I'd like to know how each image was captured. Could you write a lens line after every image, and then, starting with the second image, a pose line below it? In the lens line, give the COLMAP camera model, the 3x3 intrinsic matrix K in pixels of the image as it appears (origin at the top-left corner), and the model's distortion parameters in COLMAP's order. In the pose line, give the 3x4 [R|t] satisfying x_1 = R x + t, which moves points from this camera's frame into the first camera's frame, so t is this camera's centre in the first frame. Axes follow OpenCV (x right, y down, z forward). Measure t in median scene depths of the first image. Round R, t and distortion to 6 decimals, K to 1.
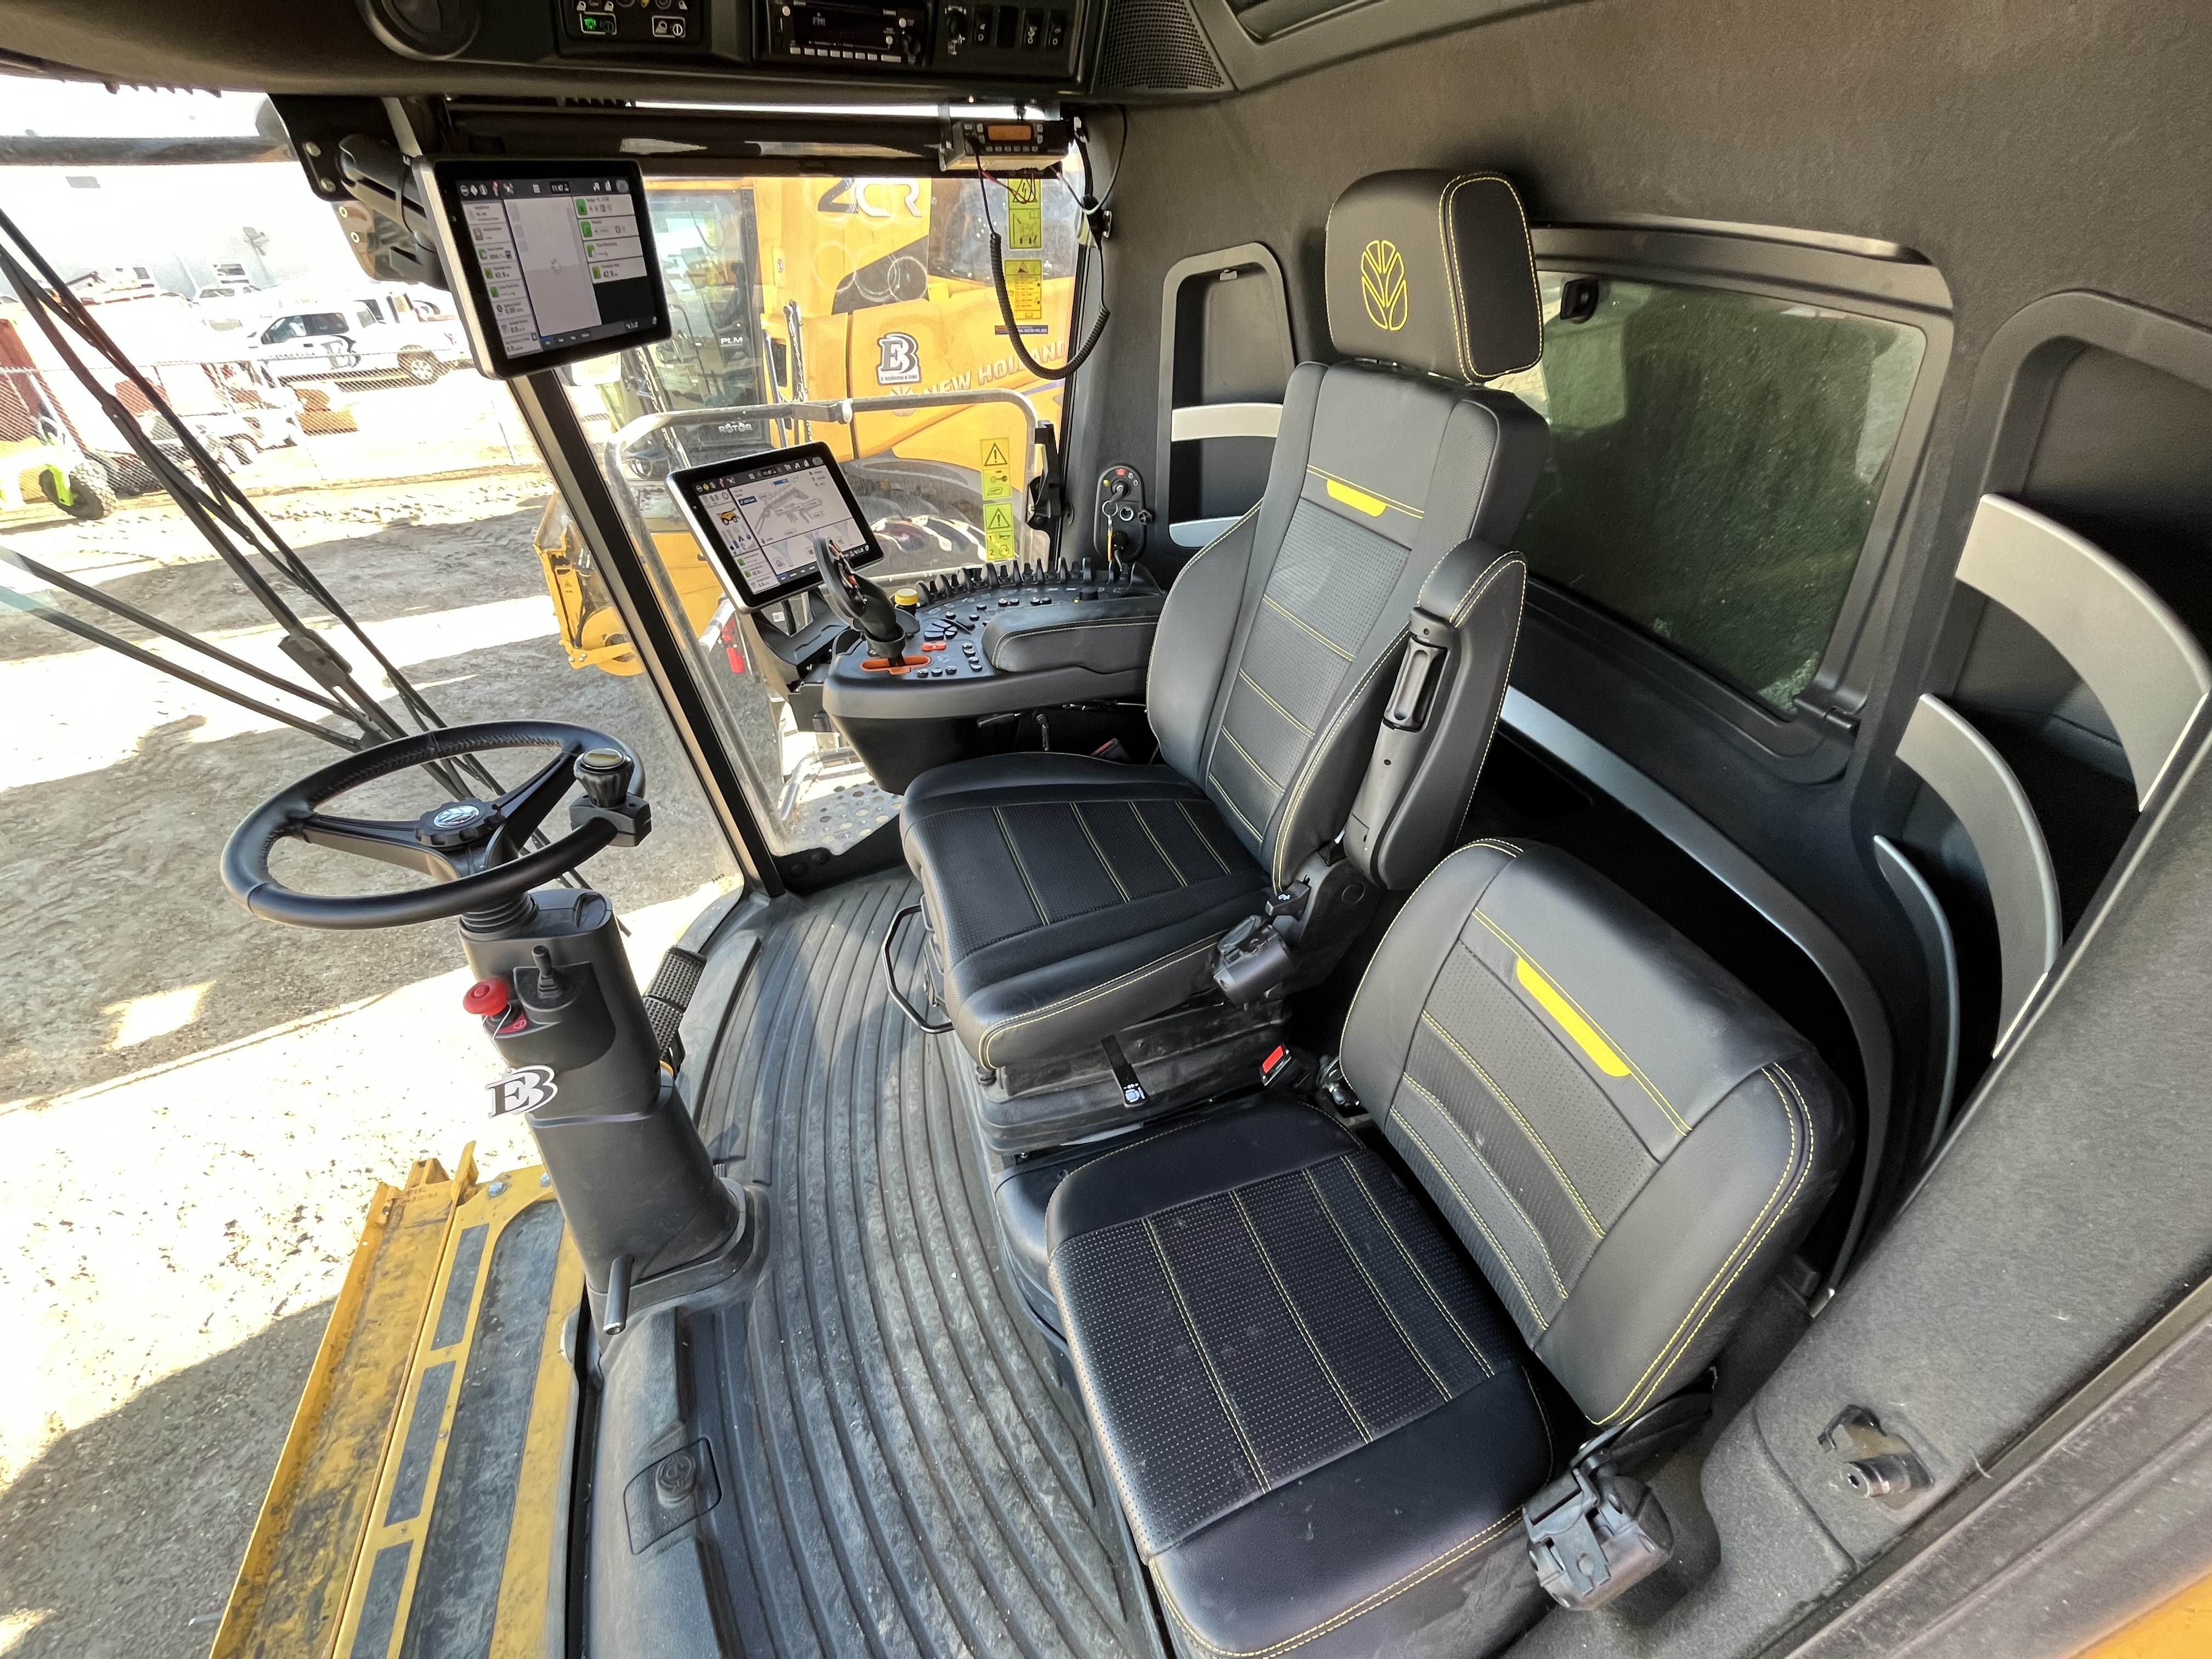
lens RADIAL K [[892.6, 0, 1094.0], [0, 892.6, 846.4], [0, 0, 1]] dist [-0.002815, 0.000328]
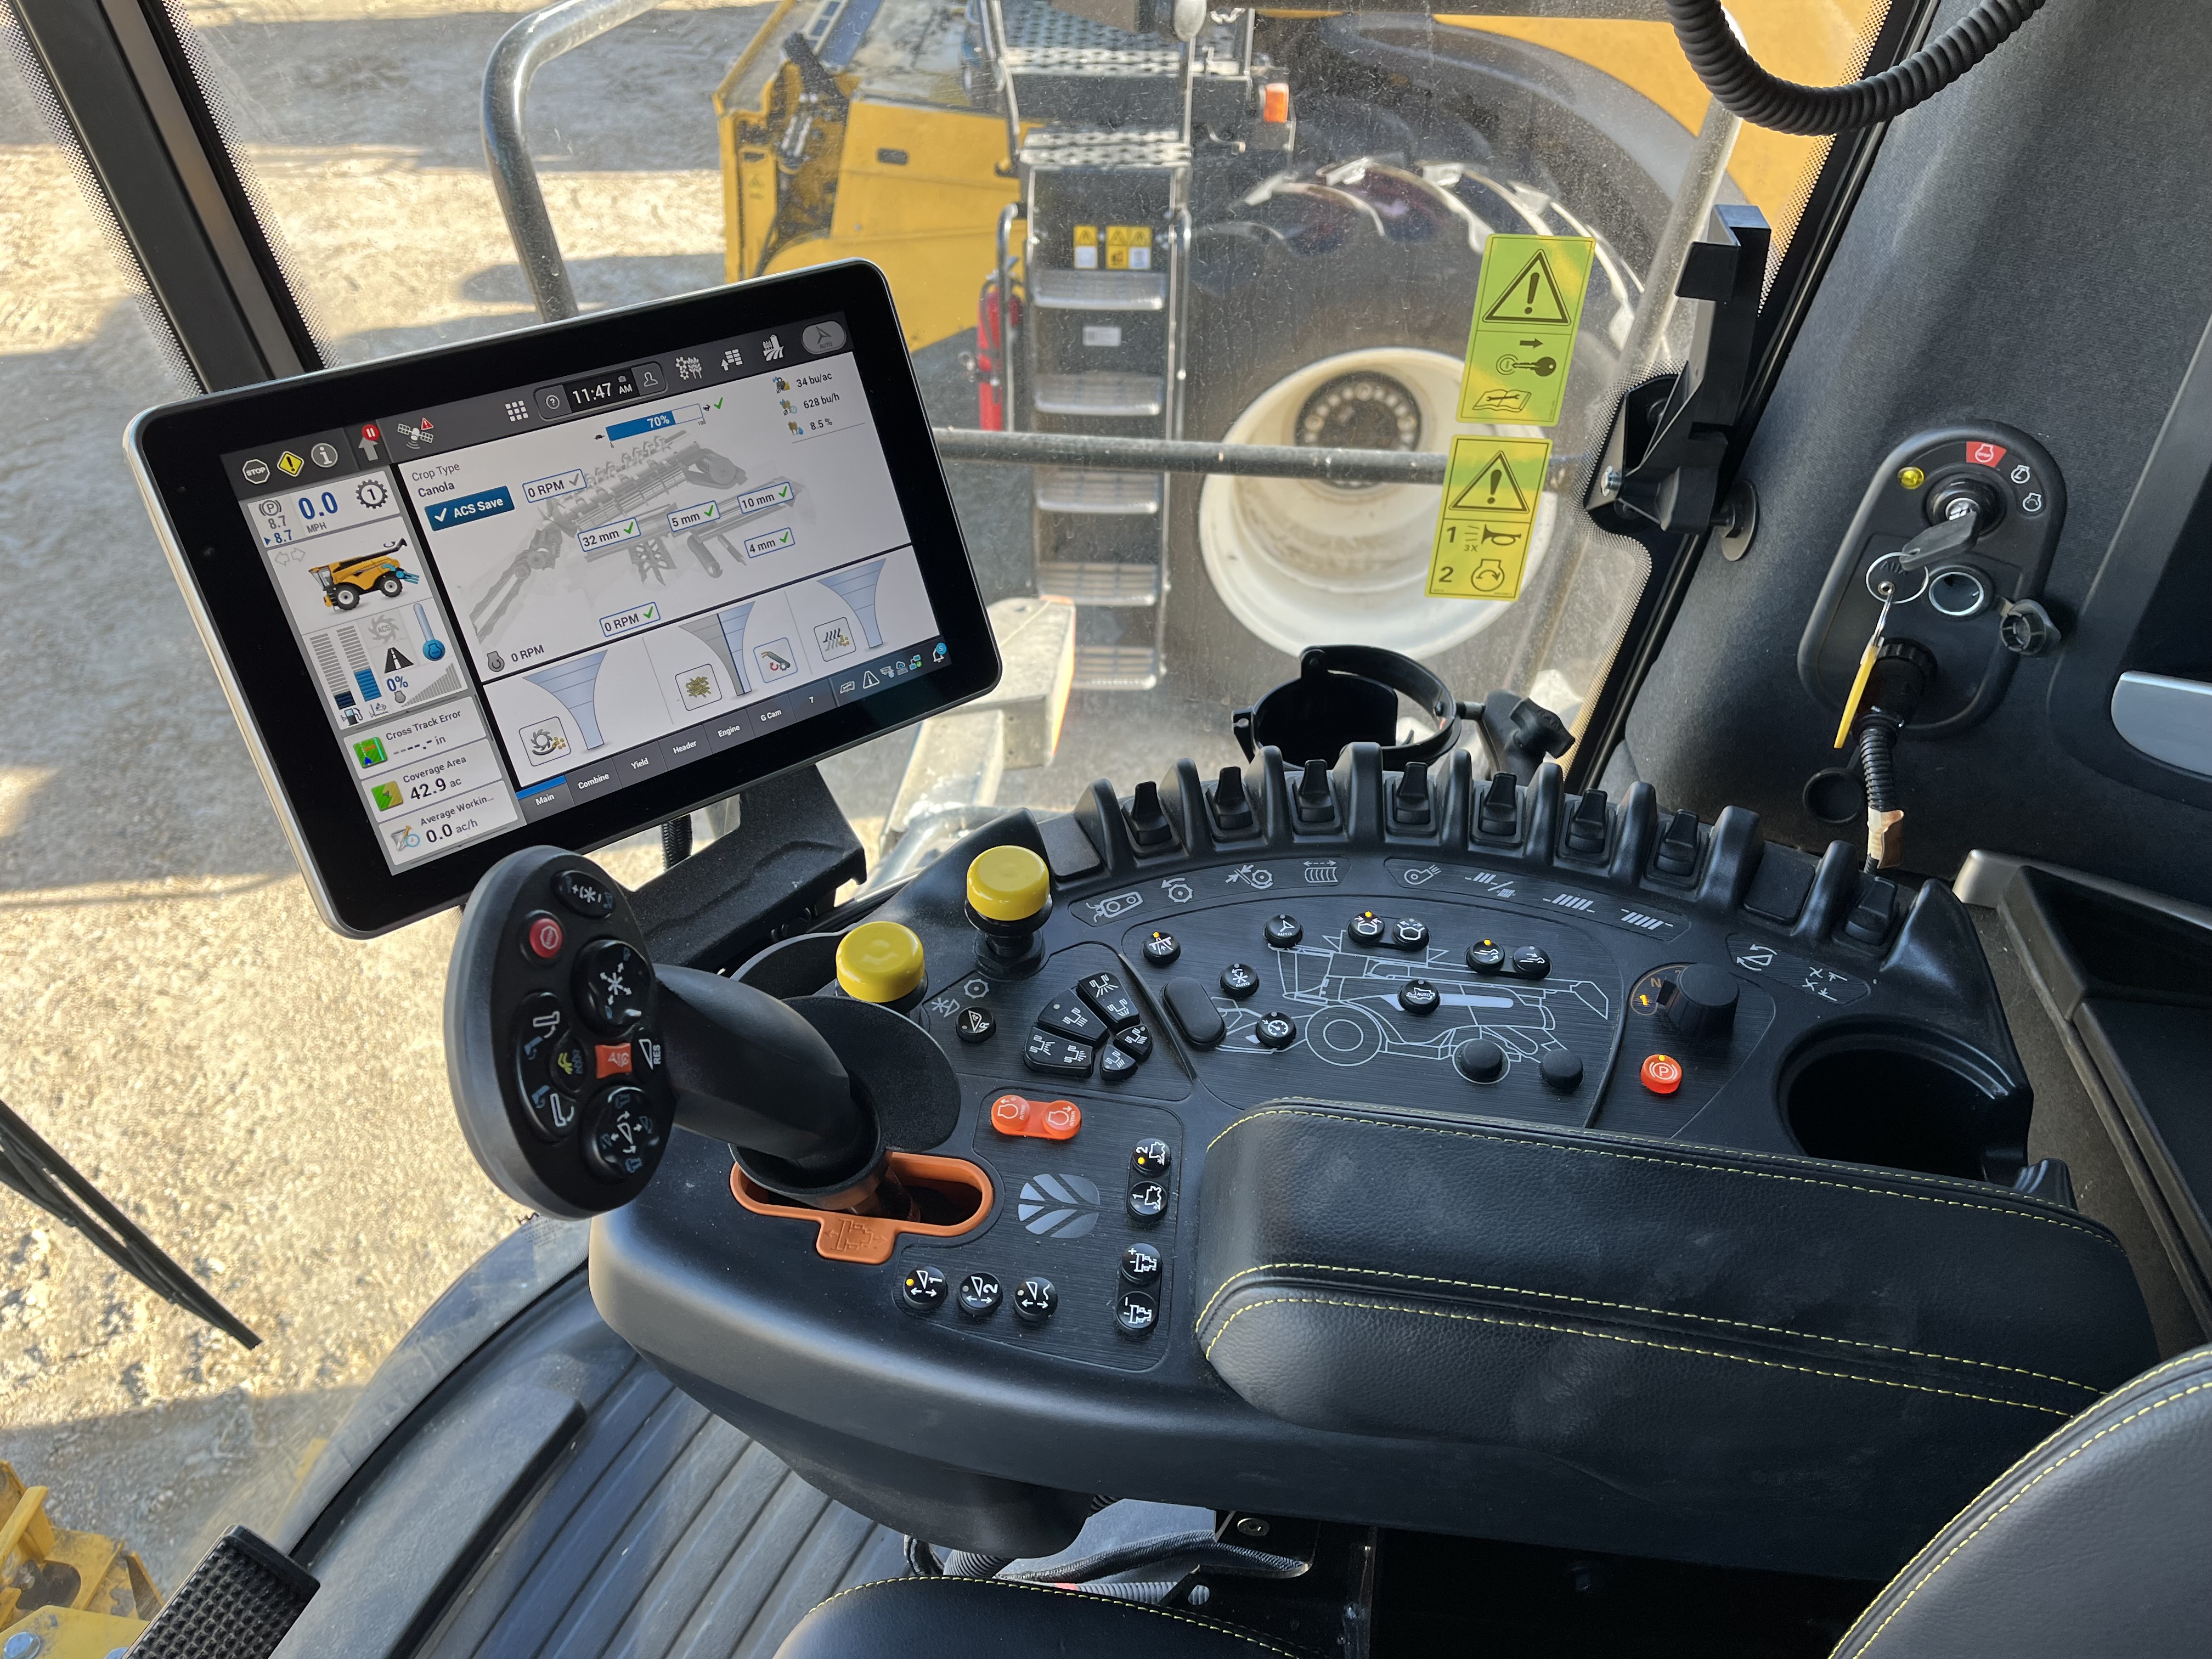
lens RADIAL K [[1692.1, 0, 1110.4], [0, 1692.1, 816.3], [0, 0, 1]] dist [0.011462, 0.000917]
pose [[0.916424, 0.270352, -0.295087, -0.026571], [-0.254104, 0.962708, 0.092863, -0.281825], [0.309188, -0.010120, 0.950947, 0.410736]]
